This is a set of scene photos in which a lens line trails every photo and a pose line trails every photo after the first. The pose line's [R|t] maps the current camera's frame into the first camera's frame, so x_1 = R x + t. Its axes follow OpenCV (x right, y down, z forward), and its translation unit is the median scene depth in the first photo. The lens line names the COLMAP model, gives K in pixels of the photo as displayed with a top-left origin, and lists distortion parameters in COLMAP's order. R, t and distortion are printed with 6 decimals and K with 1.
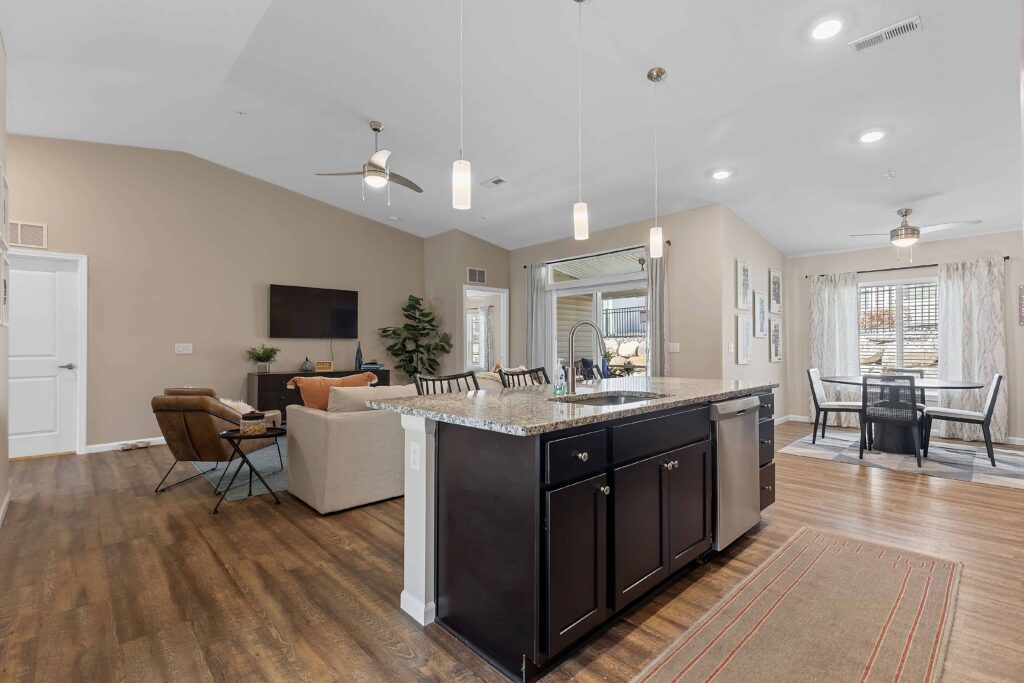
lens RADIAL K [[475.8, 0, 515.0], [0, 475.8, 343.7], [0, 0, 1]] dist [0.004396, 0.000254]
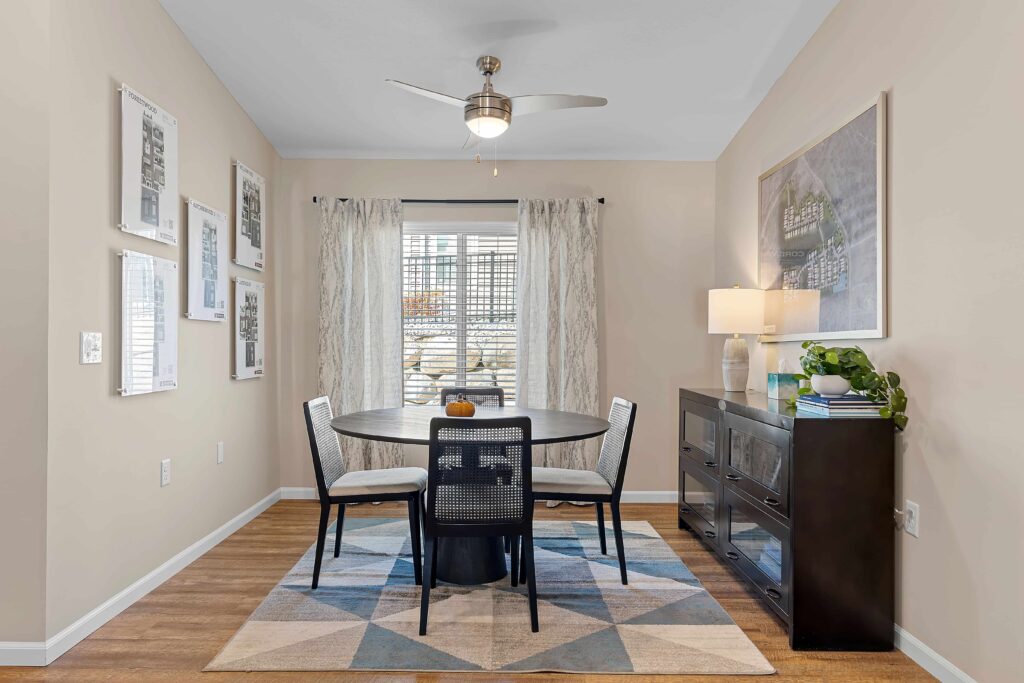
lens RADIAL K [[711.7, 0, 509.6], [0, 711.7, 340.7], [0, 0, 1]] dist [-0.012271, -0.004990]
pose [[0.701914, 0.007056, 0.712227, 0.287313], [-0.010514, 0.999945, 0.000455, 0.000250], [-0.712184, -0.007808, 0.701949, 0.425491]]
